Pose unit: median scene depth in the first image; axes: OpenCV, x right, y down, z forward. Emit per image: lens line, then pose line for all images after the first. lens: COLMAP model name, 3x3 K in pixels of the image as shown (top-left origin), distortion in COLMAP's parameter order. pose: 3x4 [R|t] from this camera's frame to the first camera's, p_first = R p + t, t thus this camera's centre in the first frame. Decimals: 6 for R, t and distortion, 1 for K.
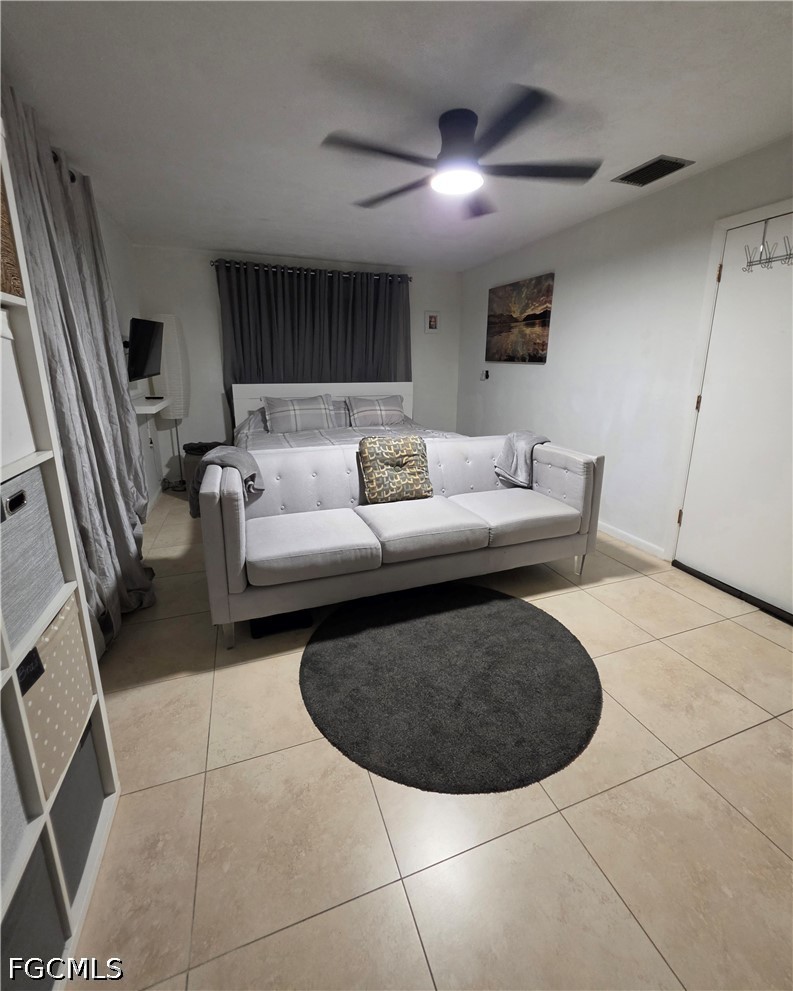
lens RADIAL K [[427.0, 0, 408.4], [0, 427.0, 468.8], [0, 0, 1]] dist [0.002061, 0.000085]
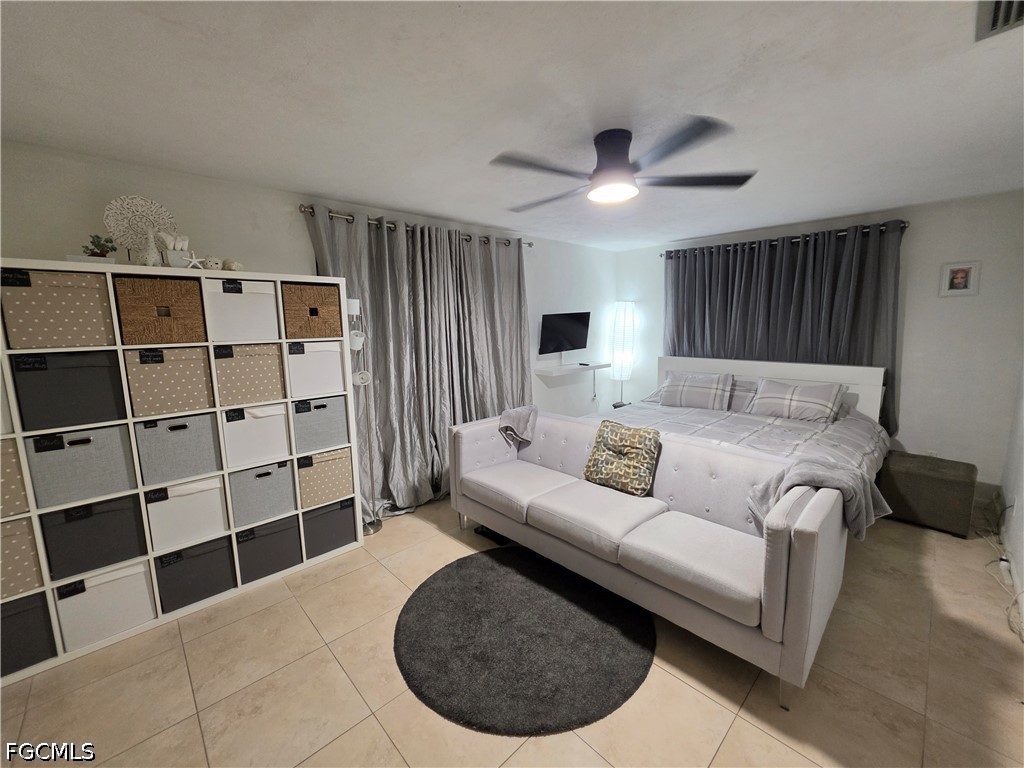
lens RADIAL K [[418.2, 0, 512.0], [0, 418.2, 384.0], [0, 0, 1]] dist [-0.001652, 0.001243]
pose [[0.392547, 0.125667, -0.911106, 0.771698], [-0.202514, 0.978119, 0.047658, -0.167733], [0.897160, 0.165804, 0.409407, 0.339598]]
